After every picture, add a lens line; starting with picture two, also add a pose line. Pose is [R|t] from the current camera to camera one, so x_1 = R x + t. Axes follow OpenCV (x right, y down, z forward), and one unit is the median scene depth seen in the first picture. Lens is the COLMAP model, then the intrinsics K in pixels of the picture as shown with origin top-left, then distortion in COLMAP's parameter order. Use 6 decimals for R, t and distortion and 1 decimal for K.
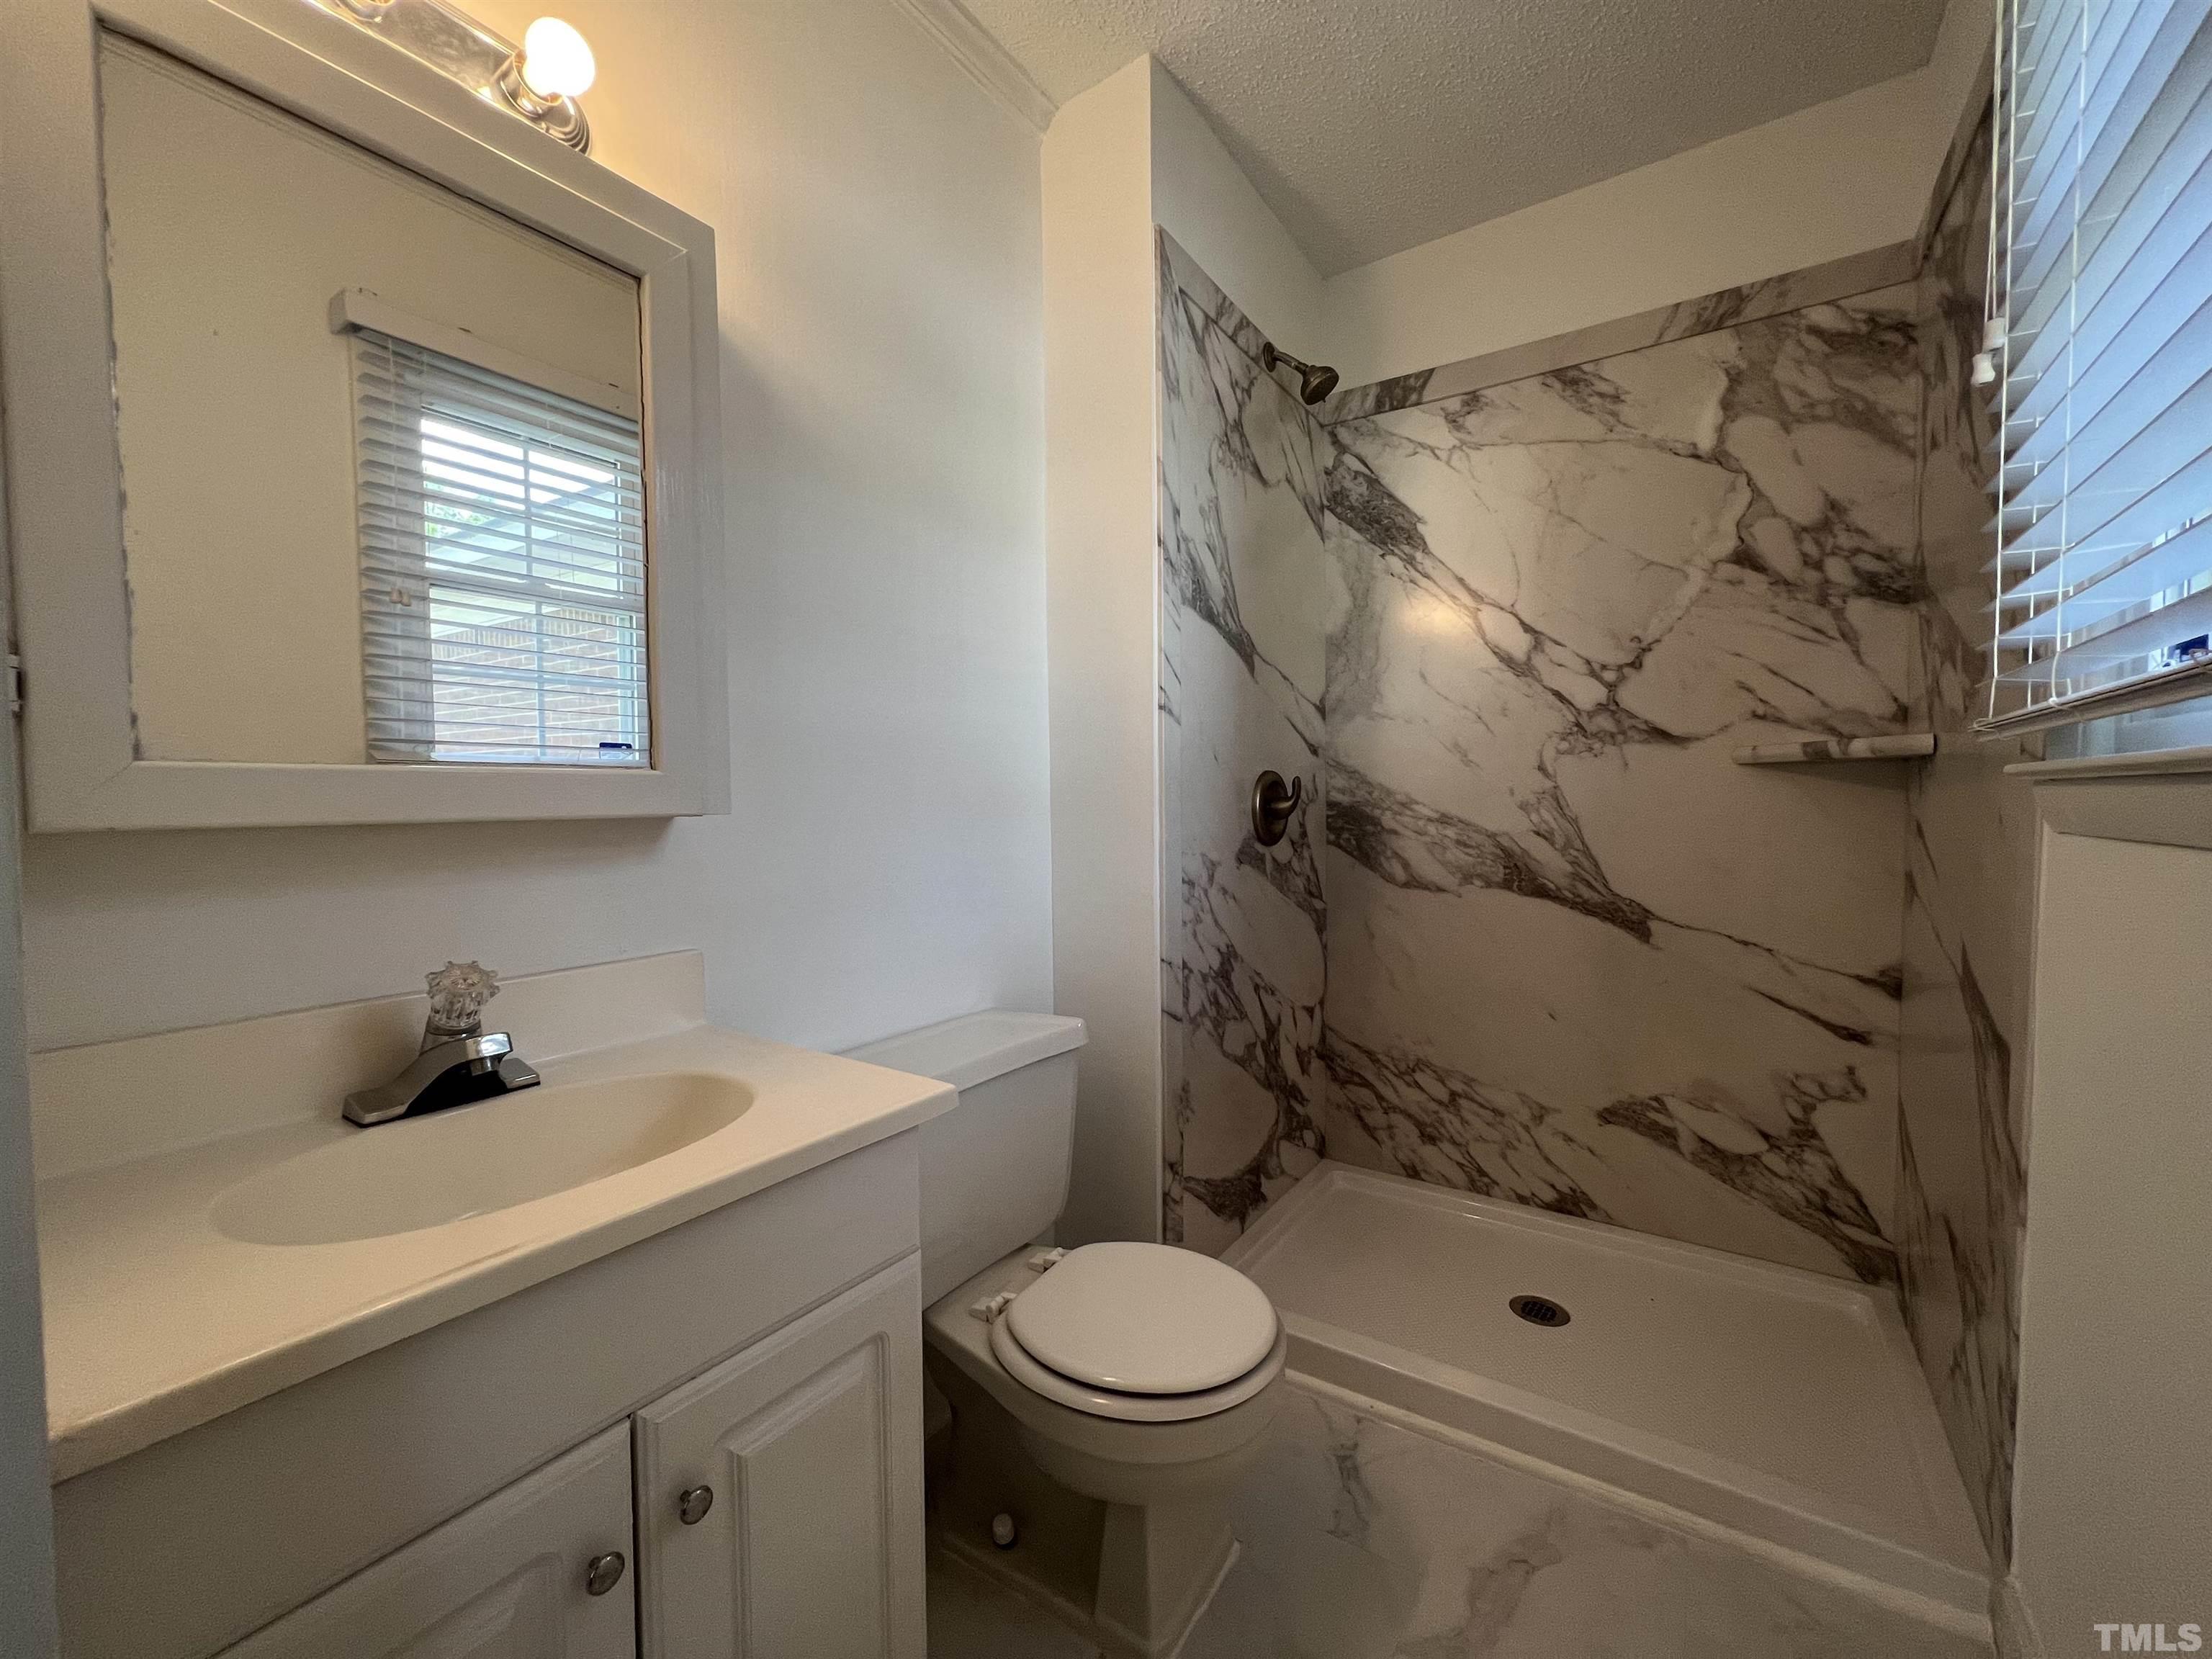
lens RADIAL K [[889.9, 0, 1107.3], [0, 889.9, 831.6], [0, 0, 1]] dist [-0.002166, 0.000424]
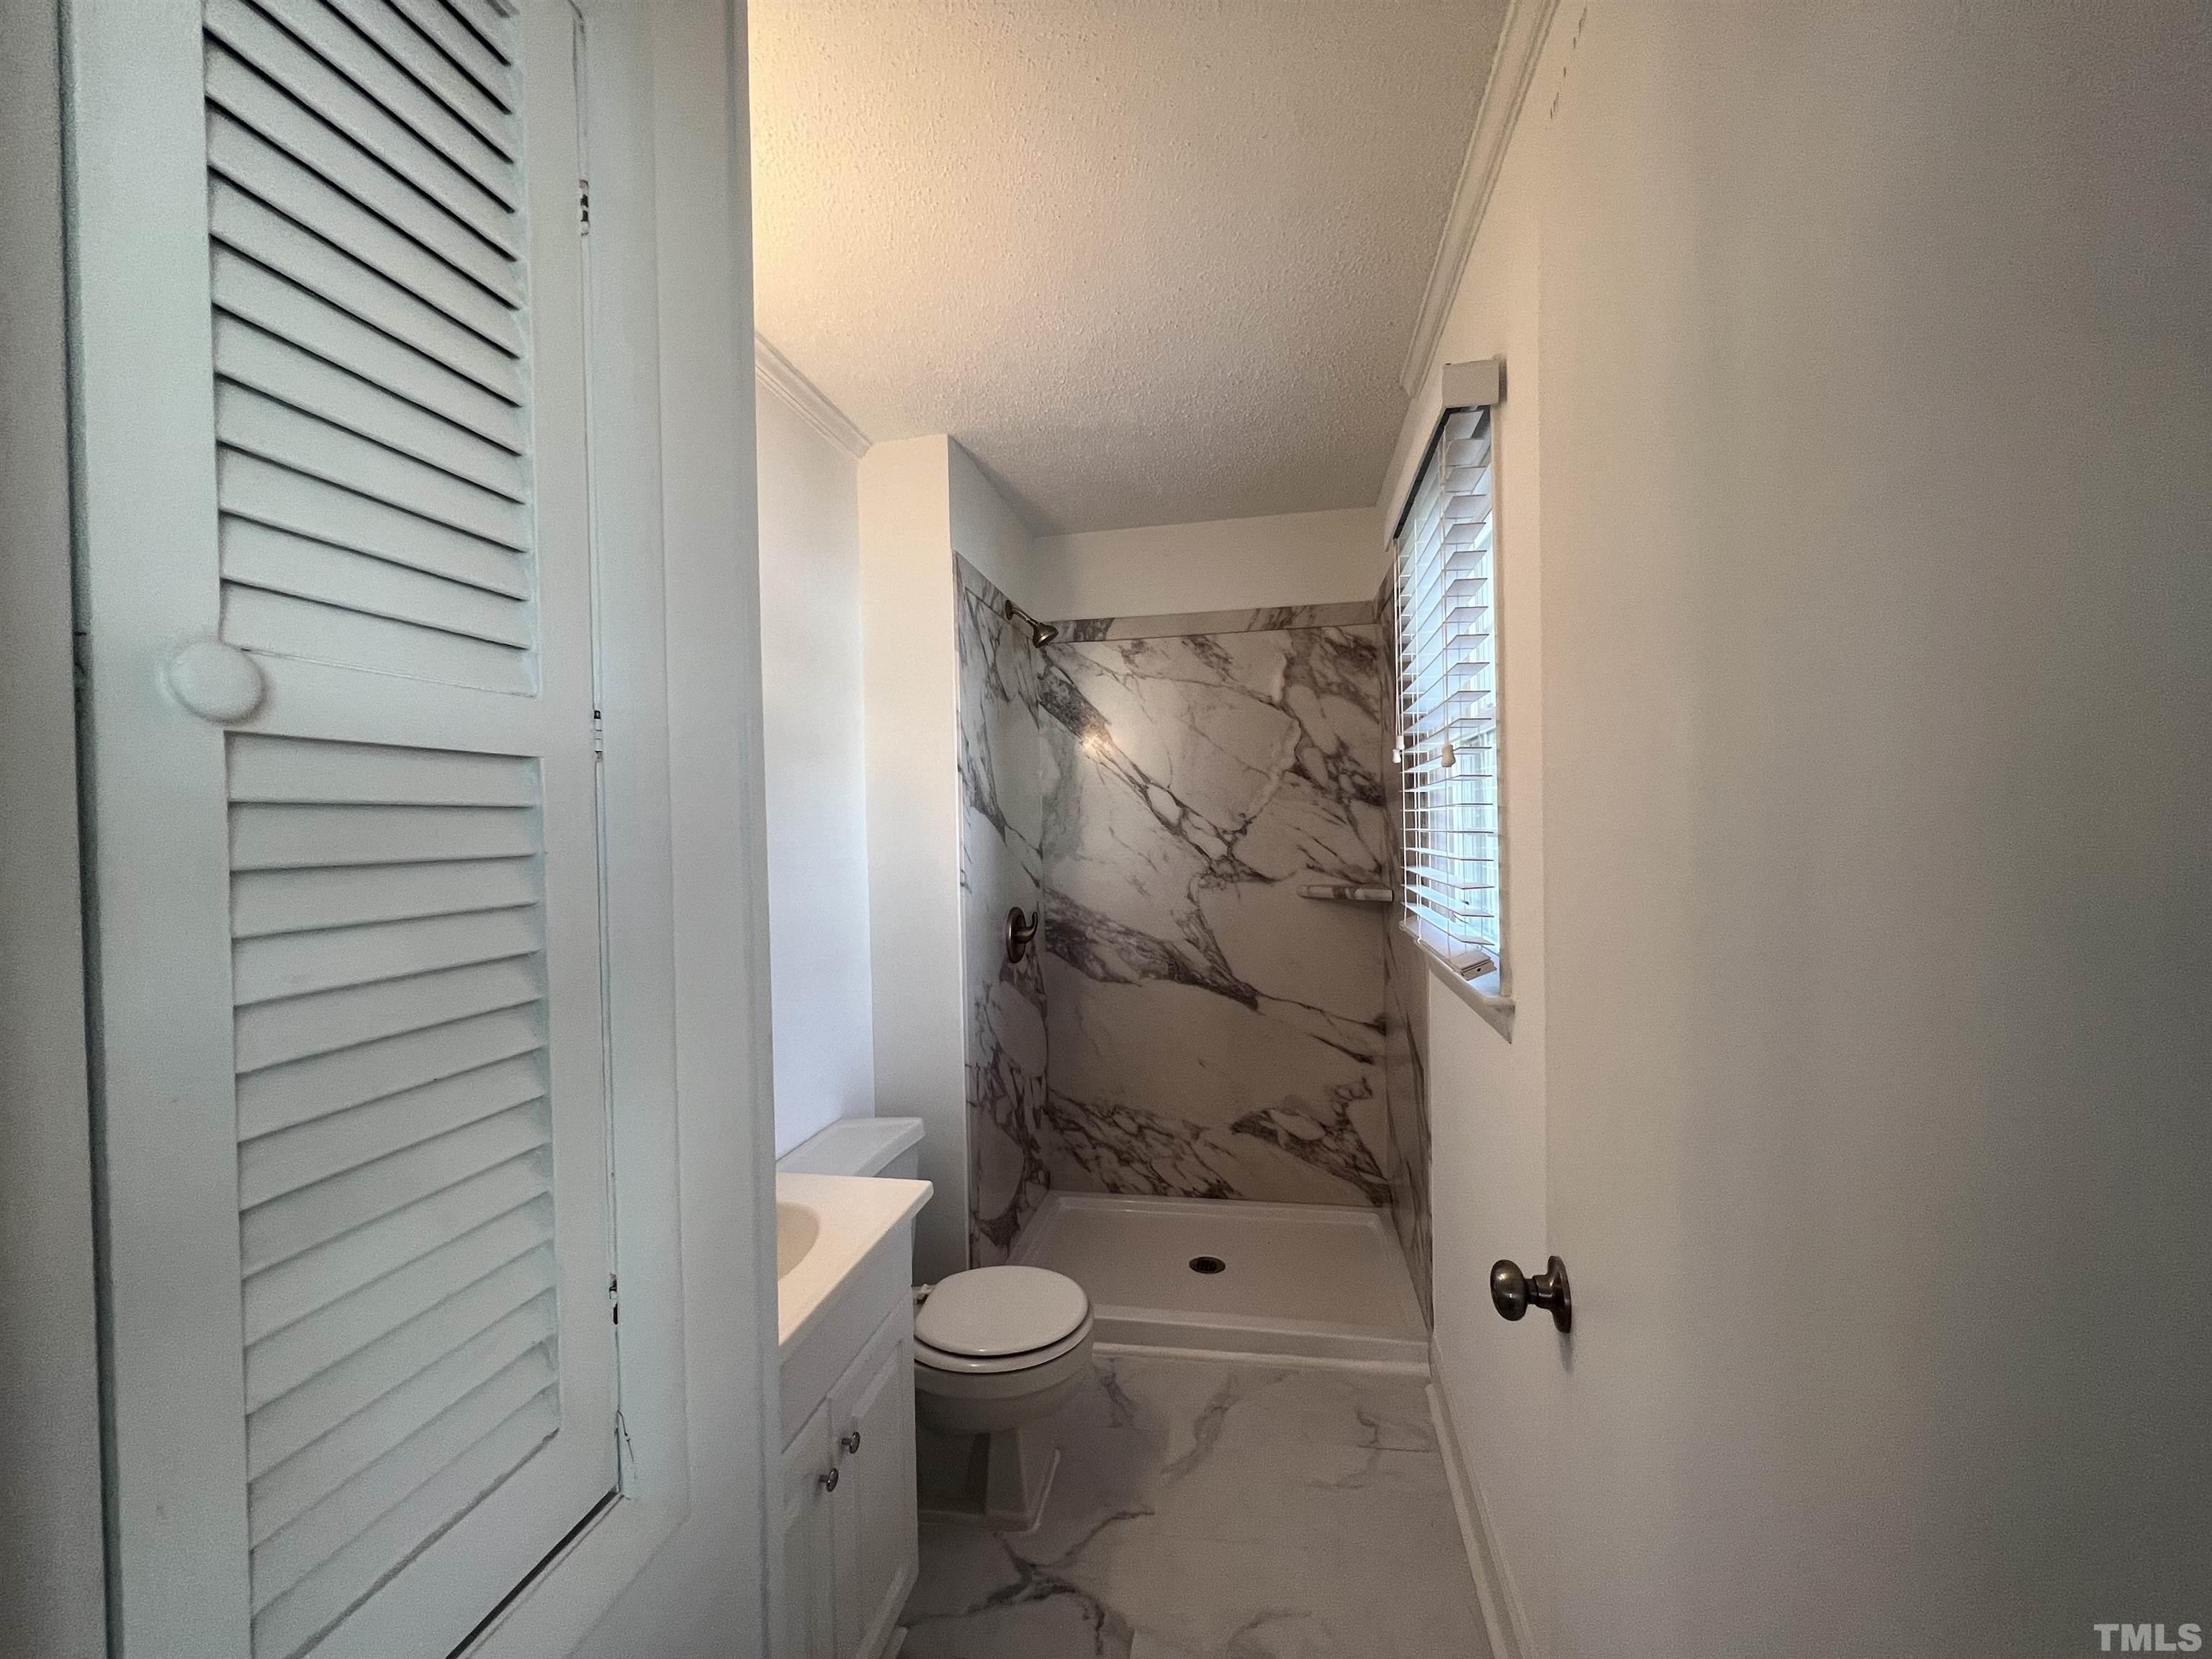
lens RADIAL K [[889.9, 0, 1106.7], [0, 889.9, 831.1], [0, 0, 1]] dist [-0.002166, 0.000424]
pose [[0.914232, -0.014347, 0.404937, -0.264725], [0.030843, 0.998938, -0.034241, -0.149768], [-0.404015, 0.043793, 0.913703, -0.338603]]
